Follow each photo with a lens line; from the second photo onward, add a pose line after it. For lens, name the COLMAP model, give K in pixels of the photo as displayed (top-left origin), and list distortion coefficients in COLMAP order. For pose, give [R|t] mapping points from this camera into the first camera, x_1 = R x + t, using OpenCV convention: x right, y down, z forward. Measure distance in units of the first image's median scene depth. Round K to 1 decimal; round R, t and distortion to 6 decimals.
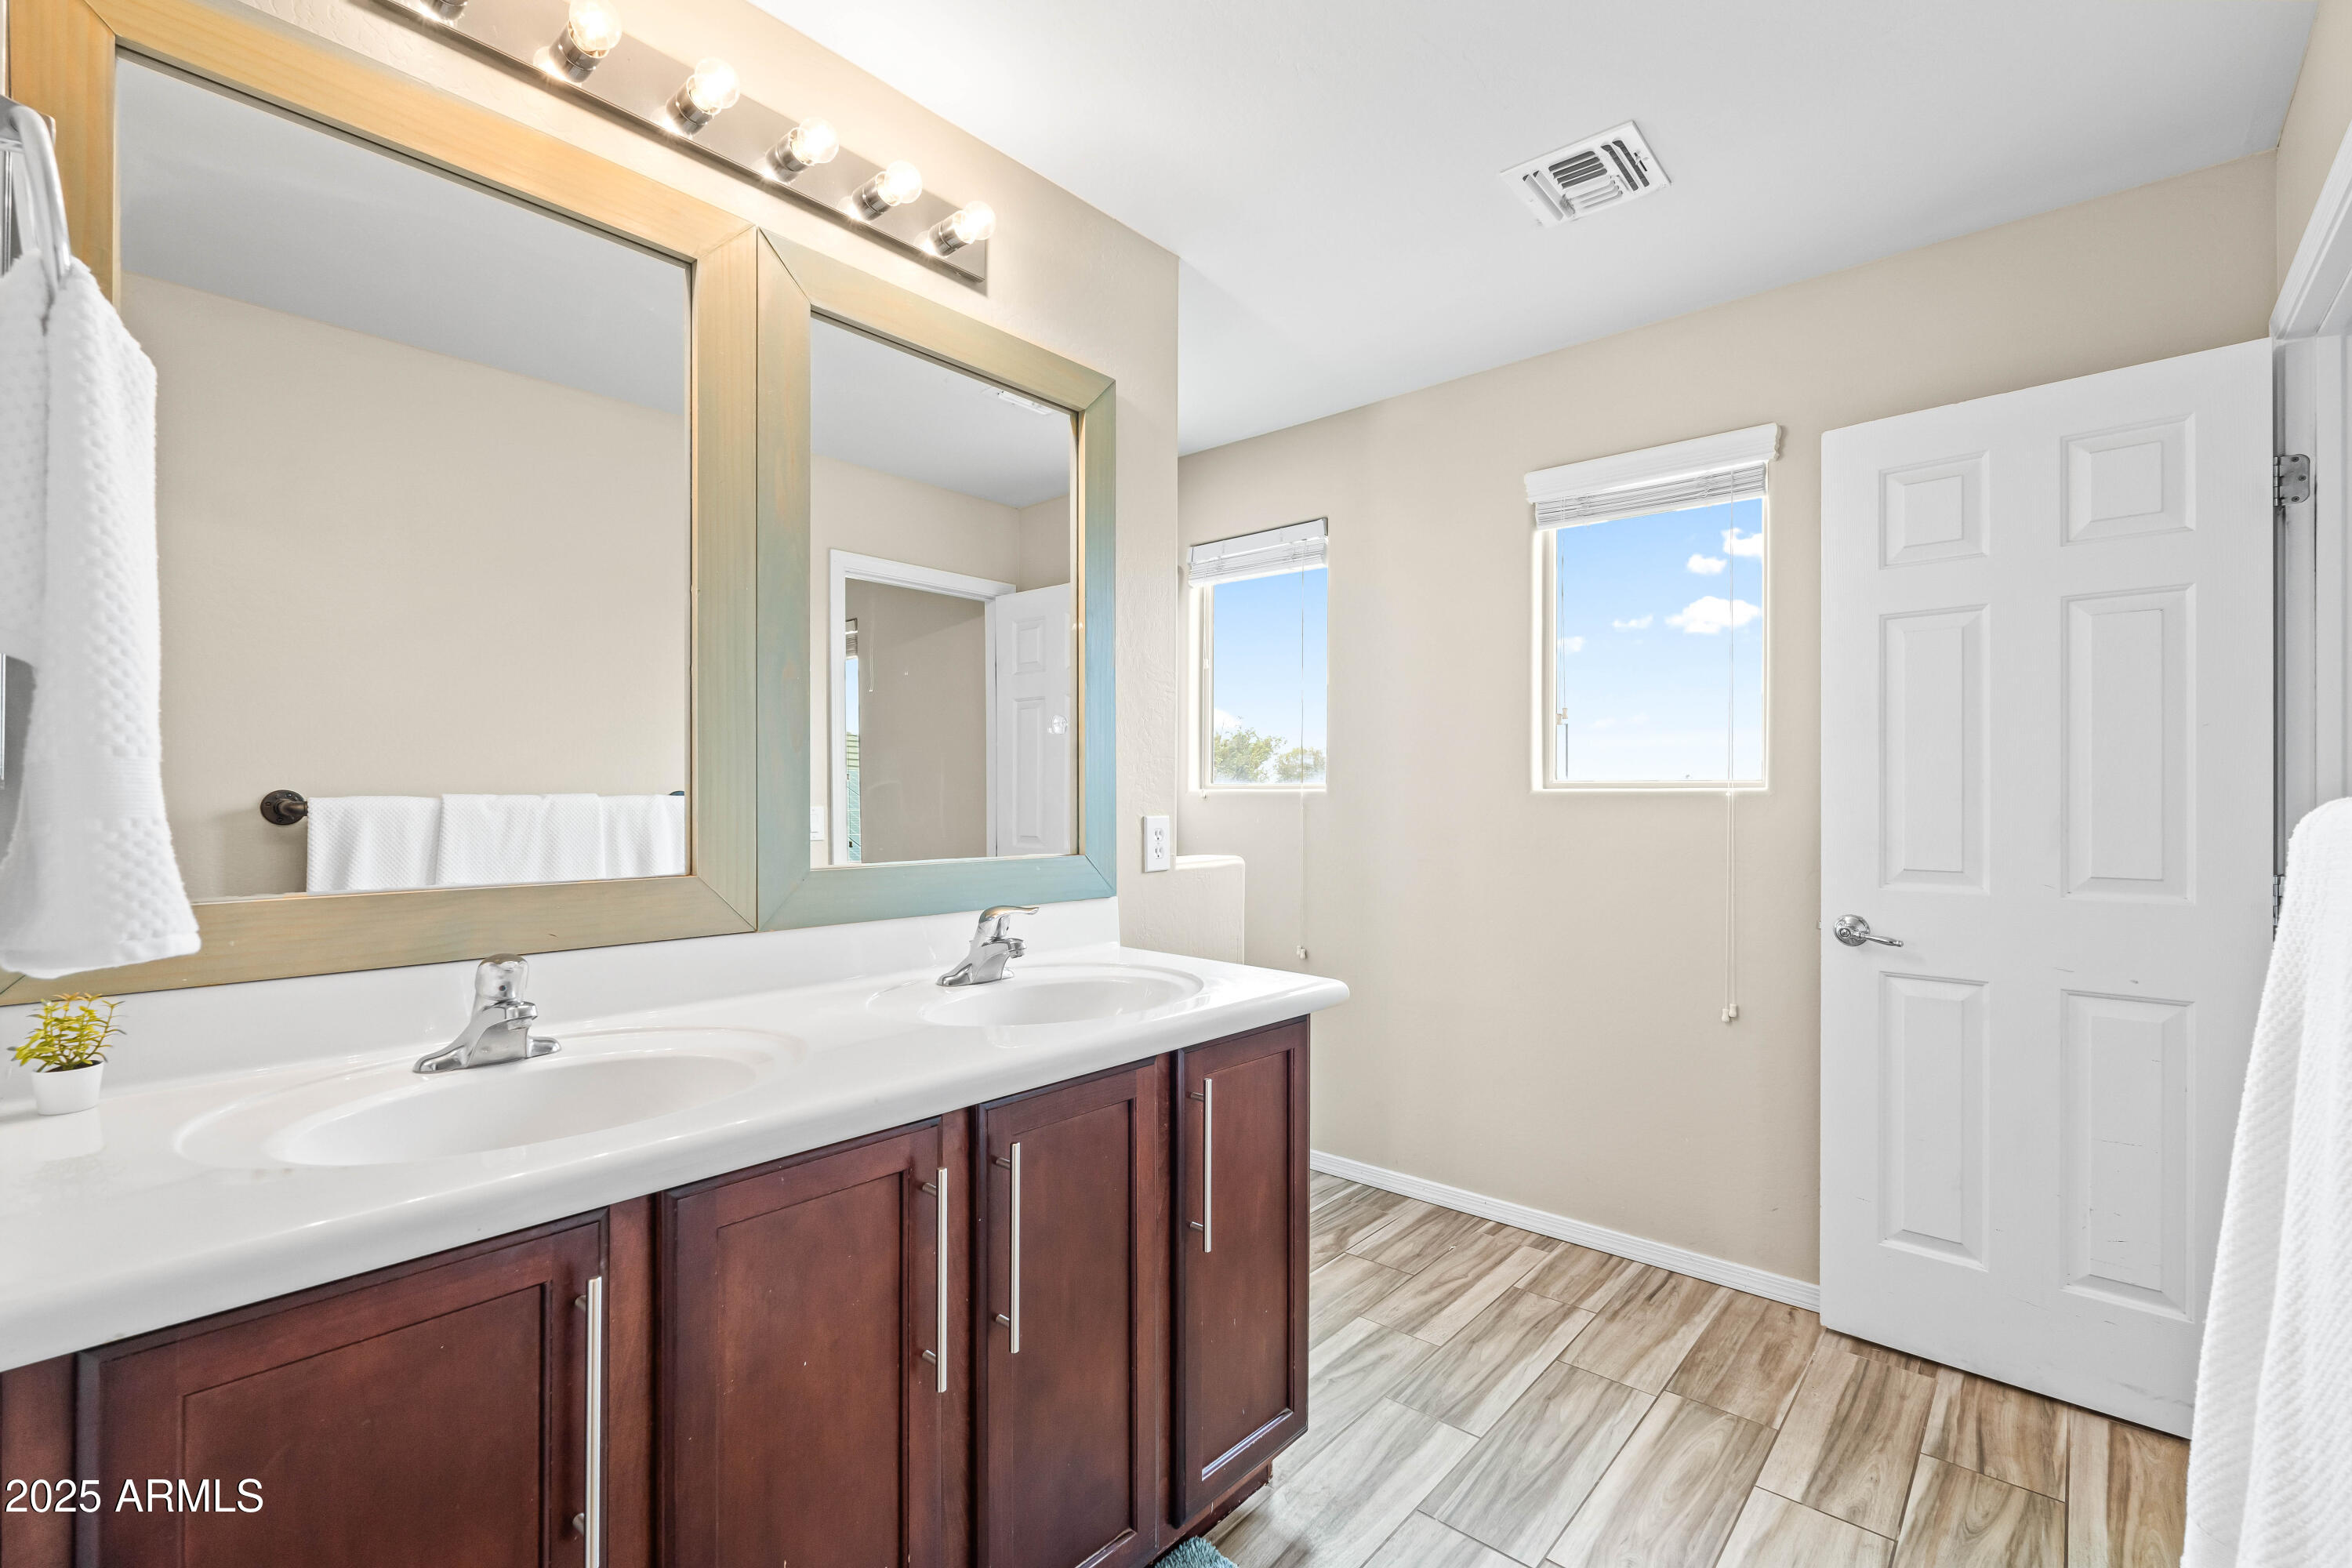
lens RADIAL K [[1032.1, 0, 1176.0], [0, 1032.1, 784.0], [0, 0, 1]] dist [-0.001428, -0.000240]
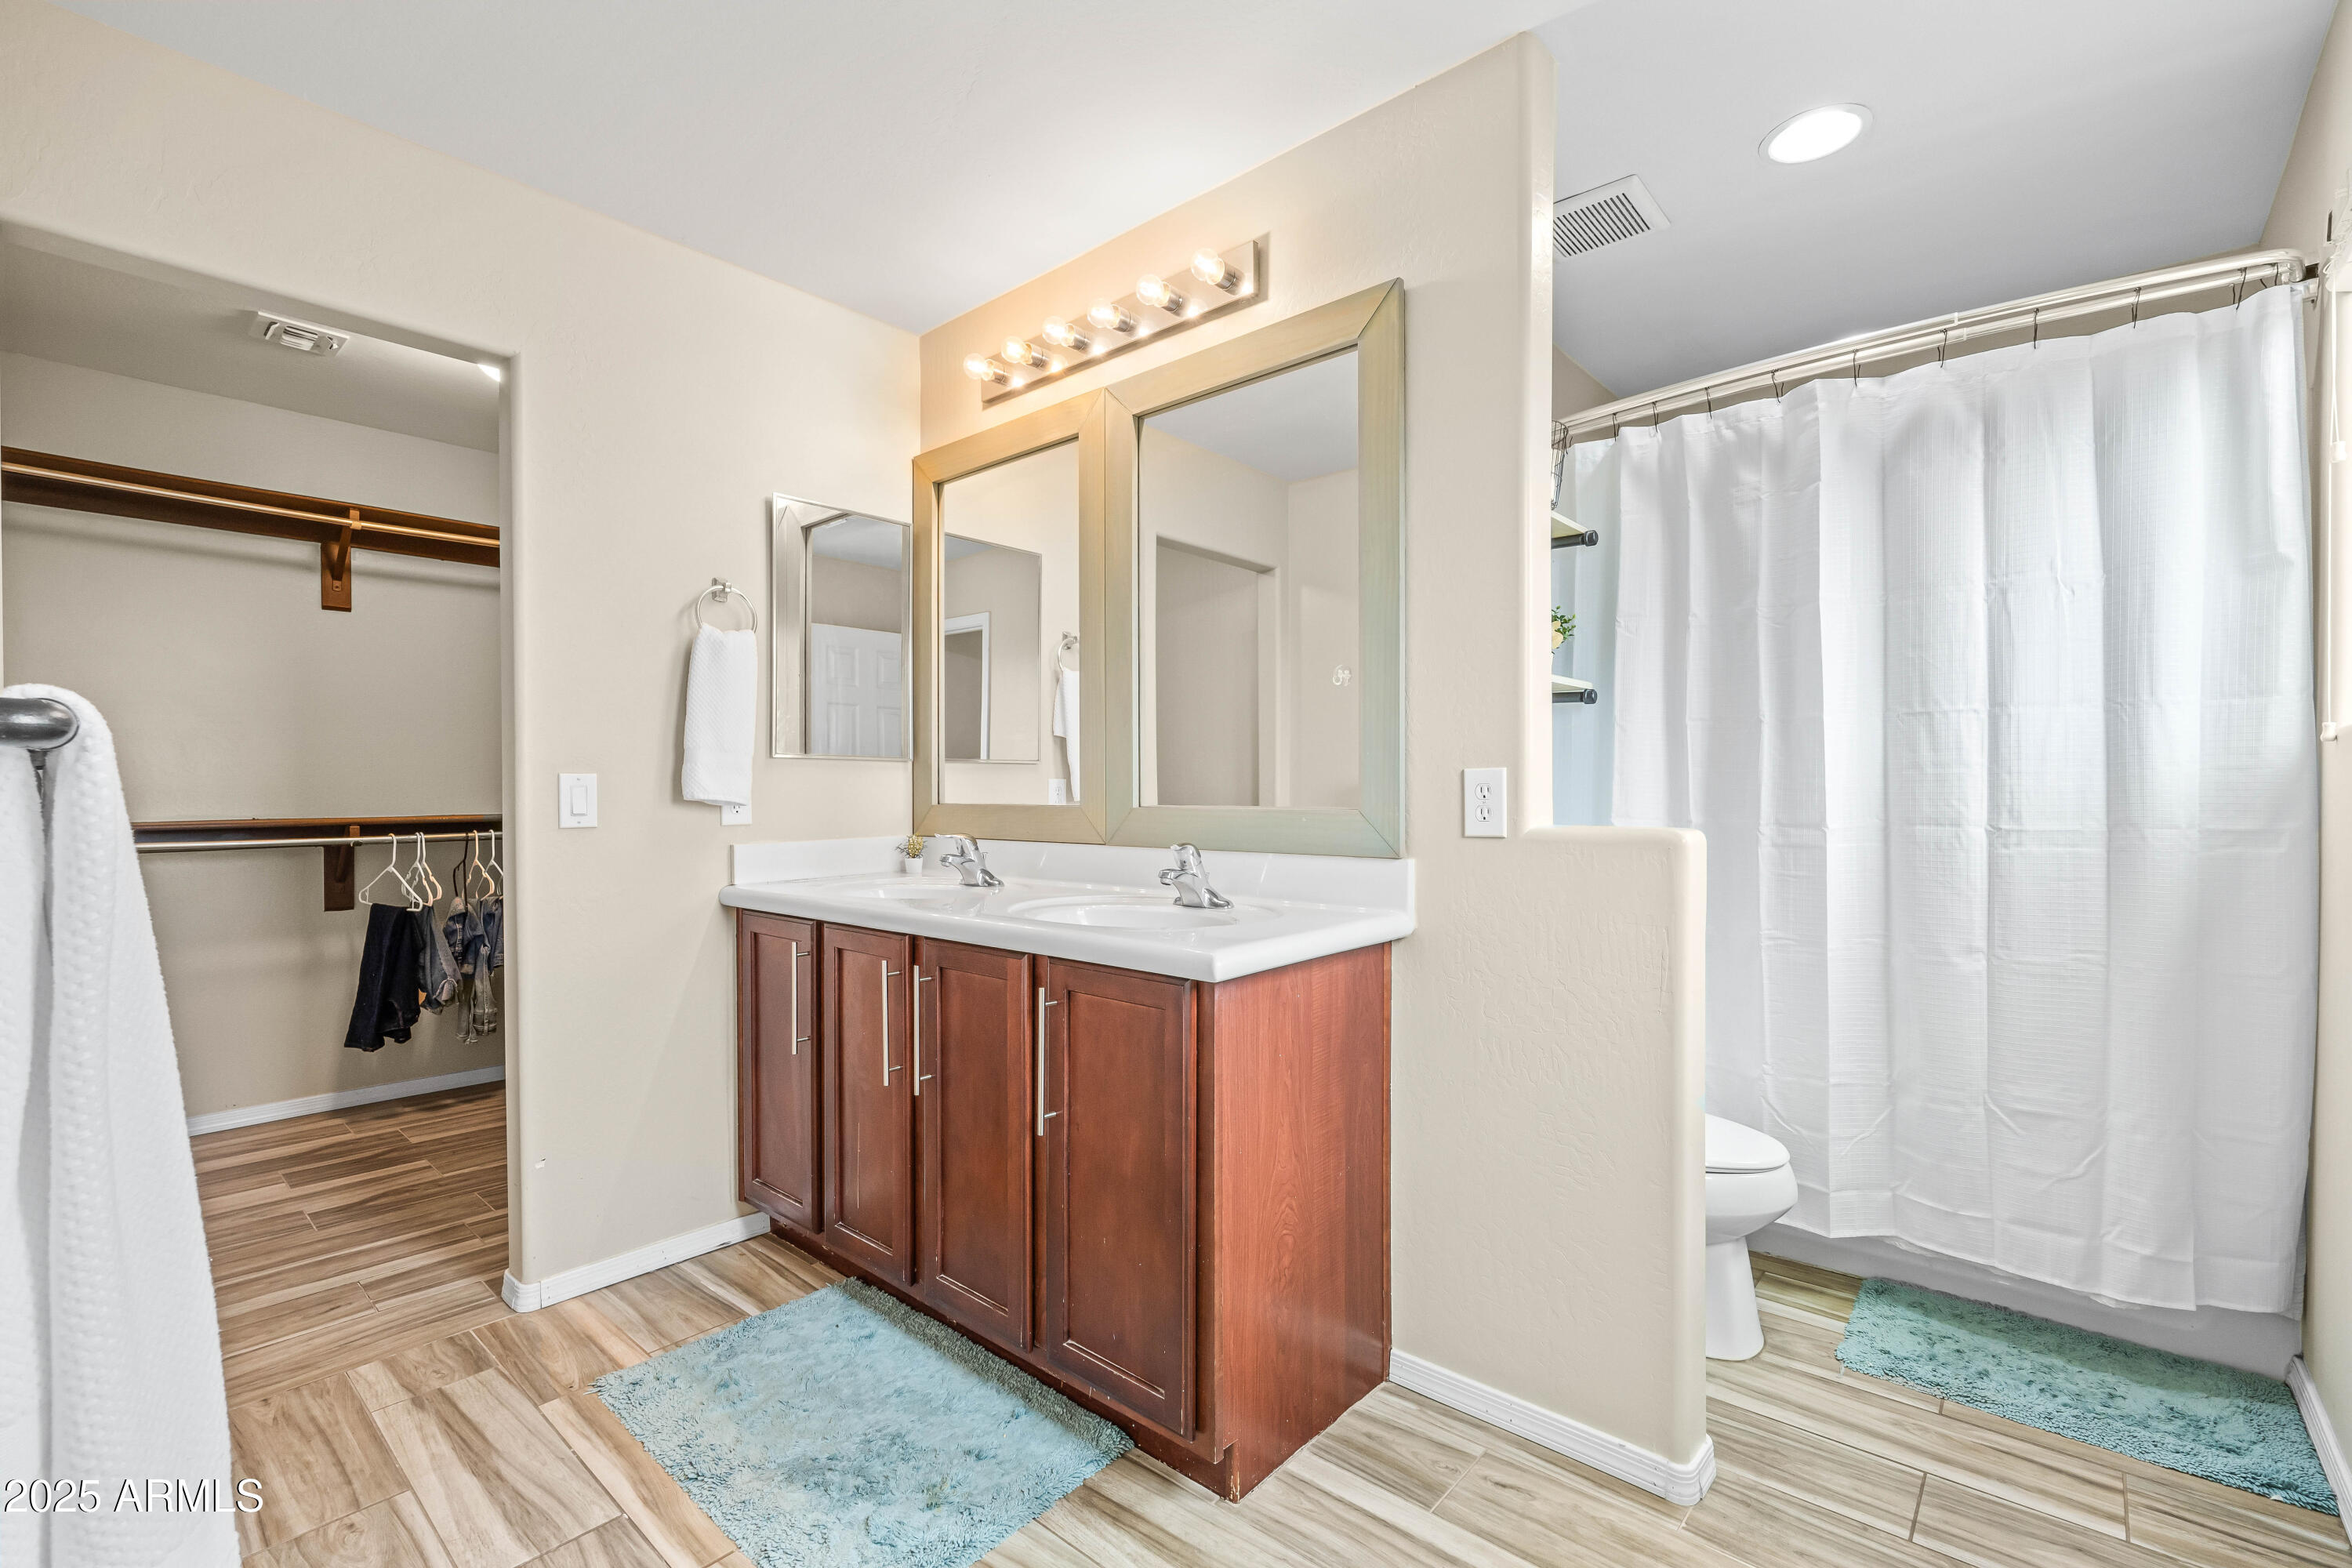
lens RADIAL K [[1032.1, 0, 1176.0], [0, 1032.1, 784.0], [0, 0, 1]] dist [-0.001428, -0.000240]
pose [[-0.003117, -0.009243, -0.999952, 1.050047], [0.014816, 0.999847, -0.009288, 0.063012], [0.999885, -0.014845, -0.002979, 1.022124]]
